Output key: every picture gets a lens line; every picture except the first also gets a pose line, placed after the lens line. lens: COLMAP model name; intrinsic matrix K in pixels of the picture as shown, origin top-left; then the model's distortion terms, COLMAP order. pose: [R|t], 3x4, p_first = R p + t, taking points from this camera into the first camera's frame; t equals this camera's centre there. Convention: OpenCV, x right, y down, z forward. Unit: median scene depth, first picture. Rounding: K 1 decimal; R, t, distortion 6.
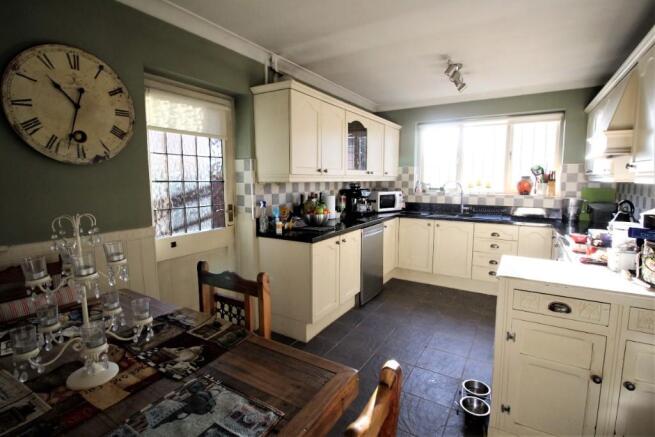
lens RADIAL K [[308.0, 0, 327.8], [0, 308.0, 209.5], [0, 0, 1]] dist [-0.002597, -0.000460]
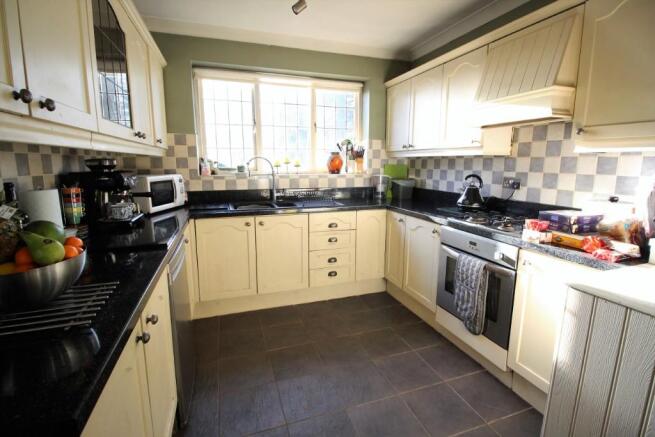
lens RADIAL K [[308.0, 0, 327.8], [0, 308.0, 209.5], [0, 0, 1]] dist [-0.002597, -0.000460]
pose [[0.640021, -0.116267, 0.759510, -0.049367], [0.074616, 0.993218, 0.089167, -0.026234], [-0.764726, -0.000397, 0.644356, 0.458373]]
